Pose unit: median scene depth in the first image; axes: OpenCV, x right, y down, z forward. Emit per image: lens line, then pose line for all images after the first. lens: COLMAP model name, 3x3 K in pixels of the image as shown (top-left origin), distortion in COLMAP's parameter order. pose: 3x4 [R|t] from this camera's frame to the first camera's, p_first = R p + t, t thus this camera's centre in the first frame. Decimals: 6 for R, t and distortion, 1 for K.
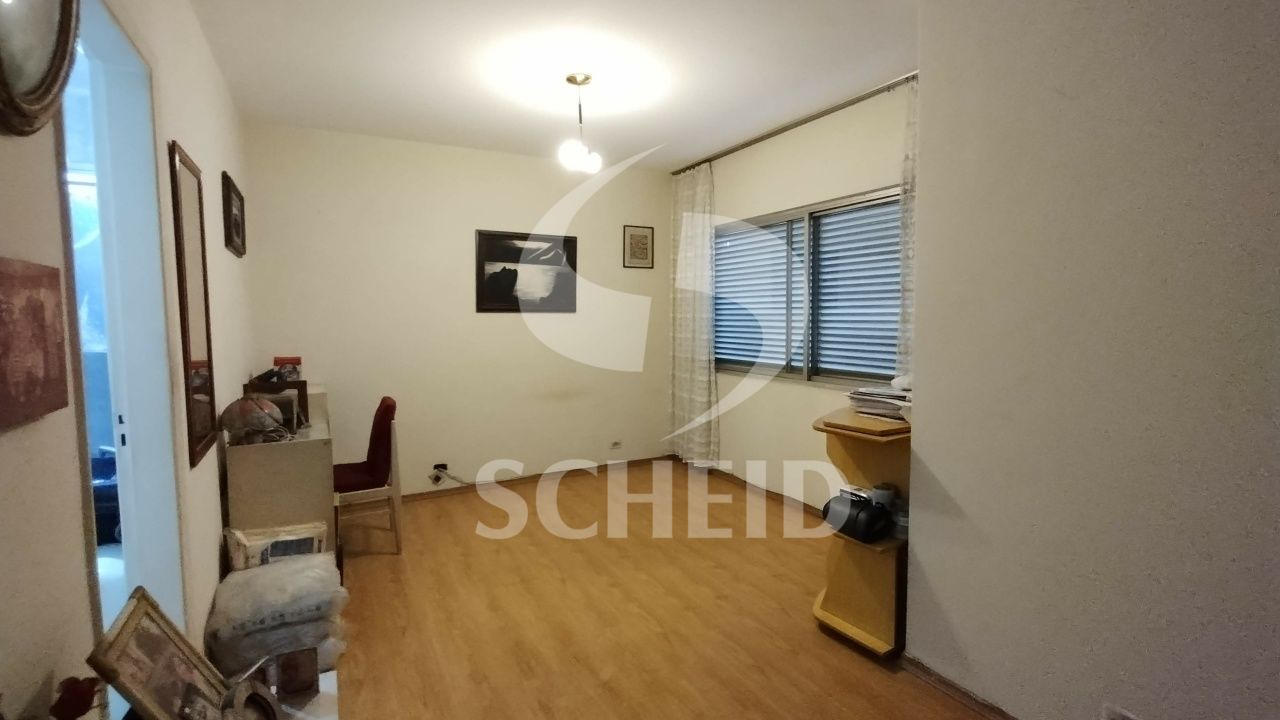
lens RADIAL K [[583.4, 0, 632.2], [0, 583.4, 359.1], [0, 0, 1]] dist [0.000994, 0.000435]
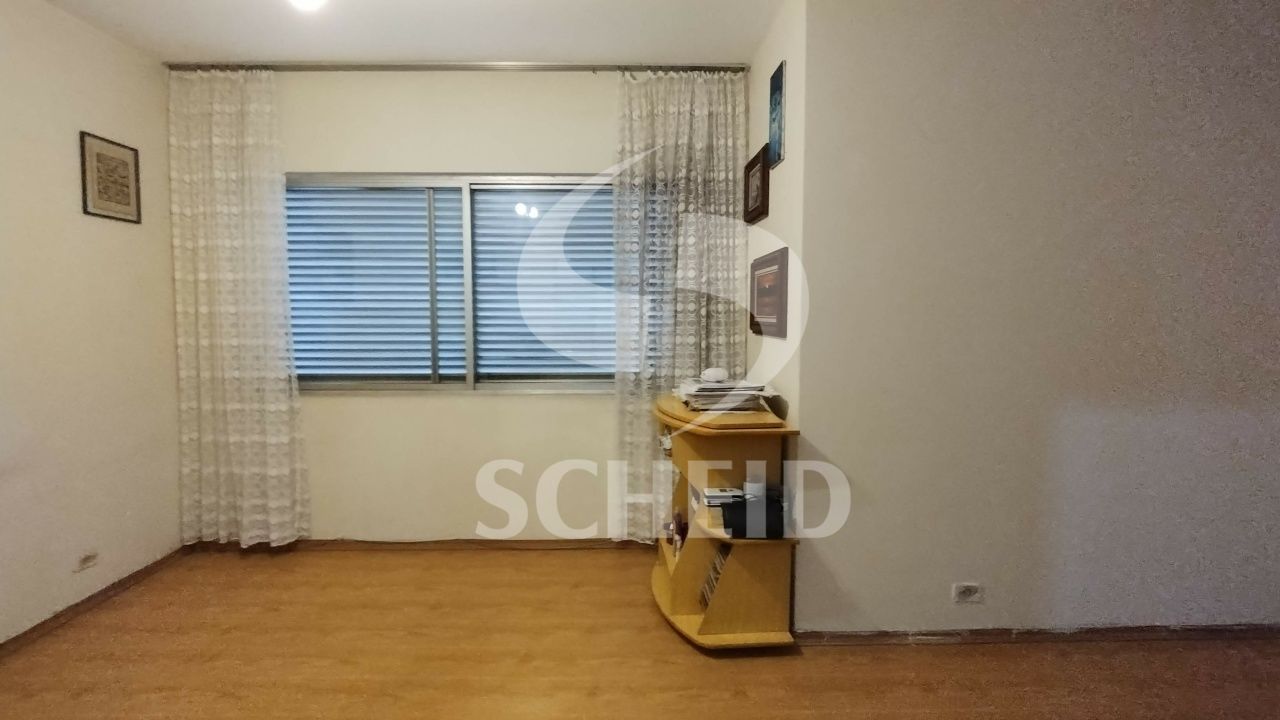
lens RADIAL K [[583.4, 0, 637.1], [0, 583.4, 354.2], [0, 0, 1]] dist [0.000994, 0.000435]
pose [[0.460619, -0.054377, 0.885931, -0.298468], [0.064261, 0.997545, 0.027817, -0.019850], [-0.885269, 0.044118, 0.462983, 0.397684]]
